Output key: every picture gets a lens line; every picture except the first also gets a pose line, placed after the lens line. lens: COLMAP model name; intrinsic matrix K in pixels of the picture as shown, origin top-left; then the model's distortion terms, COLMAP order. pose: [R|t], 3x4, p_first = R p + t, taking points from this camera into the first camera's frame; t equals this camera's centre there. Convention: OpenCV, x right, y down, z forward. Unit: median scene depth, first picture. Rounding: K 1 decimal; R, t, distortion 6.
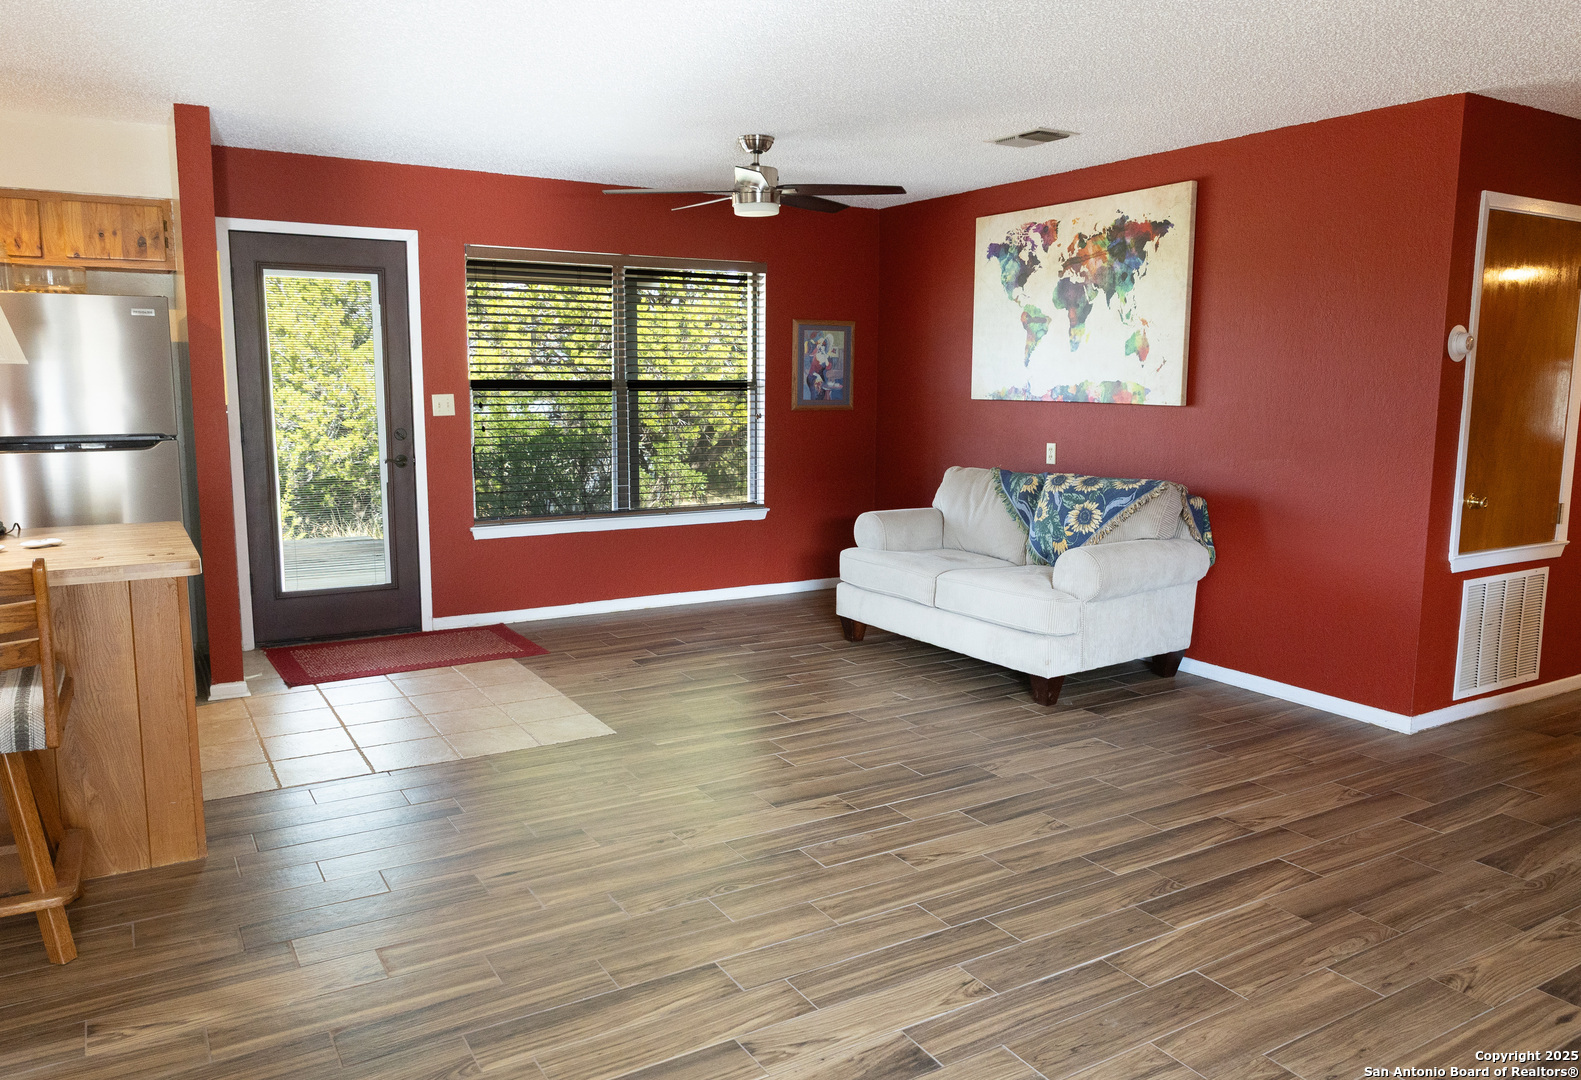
lens RADIAL K [[1132.3, 0, 790.5], [0, 1132.3, 540.0], [0, 0, 1]] dist [-0.006833, -0.001112]
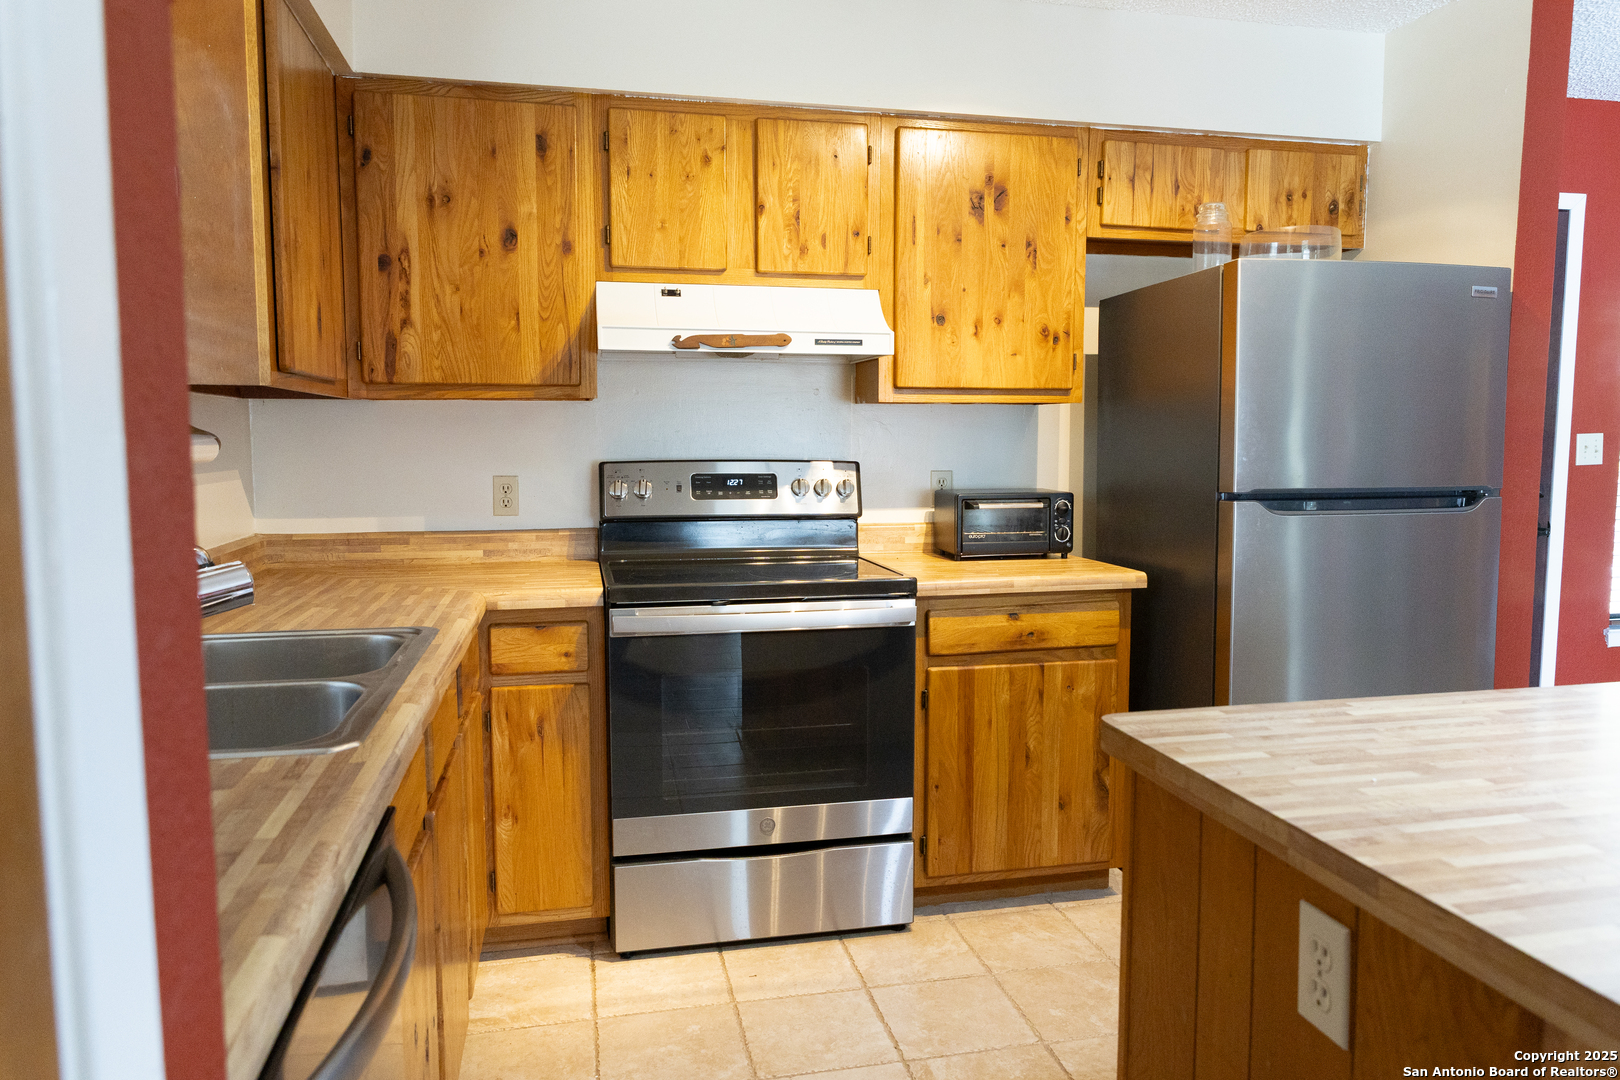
lens RADIAL K [[1103.9, 0, 810.0], [0, 1103.9, 540.0], [0, 0, 1]] dist [-0.006834, -0.004129]
pose [[0.949867, 0.019428, -0.312051, -0.677280], [-0.035919, 0.998240, -0.047188, -0.021318], [0.310585, 0.056031, 0.948893, 0.288851]]
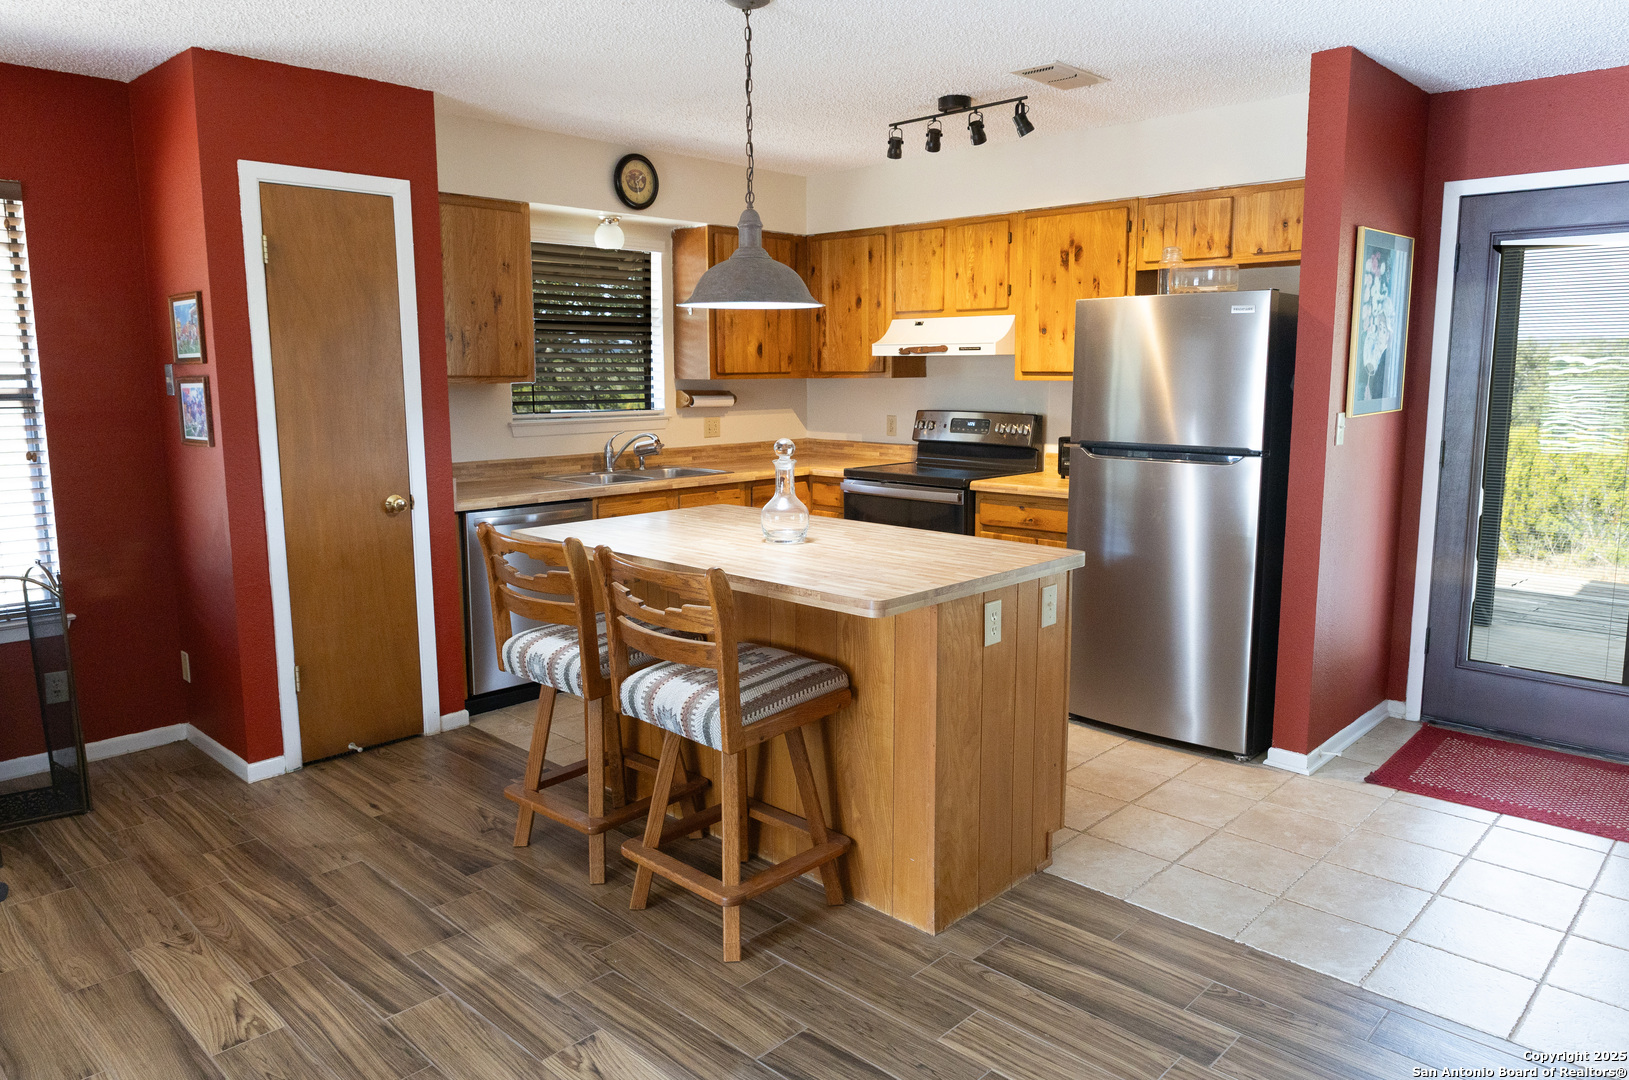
lens RADIAL K [[1069.6, 0, 814.5], [0, 1069.6, 540.0], [0, 0, 1]] dist [-0.006420, -0.002562]
pose [[0.268041, 0.143361, -0.952681, 0.136114], [-0.133031, 0.984901, 0.110781, -0.067350], [0.954179, 0.097042, 0.283065, 0.427492]]
